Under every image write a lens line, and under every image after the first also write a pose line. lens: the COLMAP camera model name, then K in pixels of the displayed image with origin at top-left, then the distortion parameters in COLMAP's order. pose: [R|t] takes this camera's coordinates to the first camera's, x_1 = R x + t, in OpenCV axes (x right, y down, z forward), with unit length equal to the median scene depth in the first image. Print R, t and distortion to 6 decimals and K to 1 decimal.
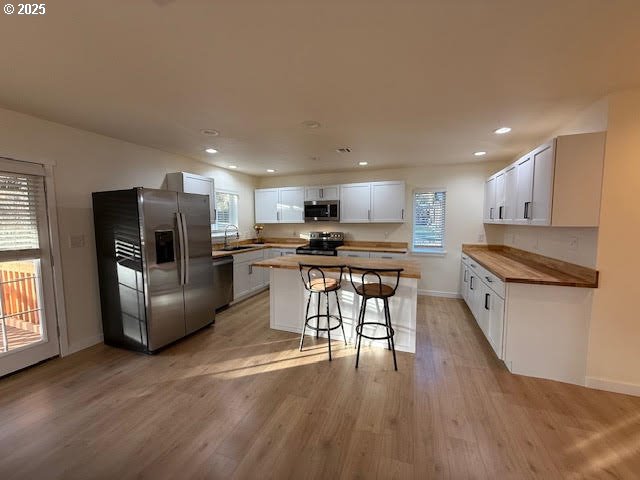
lens RADIAL K [[254.5, 0, 317.5], [0, 254.5, 240.2], [0, 0, 1]] dist [-0.000130, 0.000233]
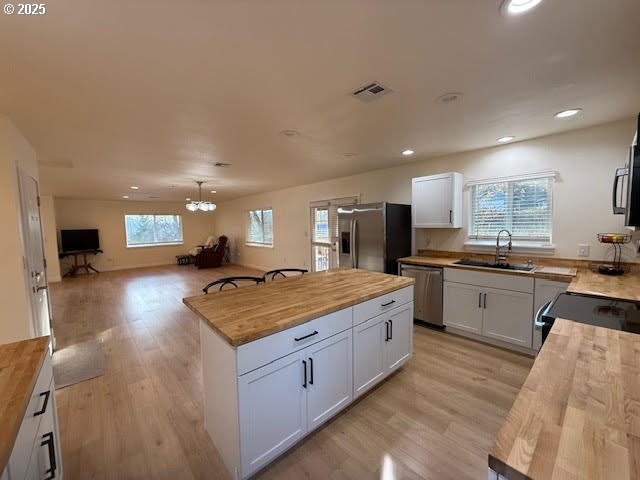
lens RADIAL K [[254.5, 0, 319.1], [0, 254.5, 242.1], [0, 0, 1]] dist [-0.000130, 0.000233]
pose [[-0.455529, 0.078996, -0.886709, 0.495910], [-0.046711, 0.992562, 0.112423, -0.085263], [0.888995, 0.092631, -0.448451, 0.940064]]
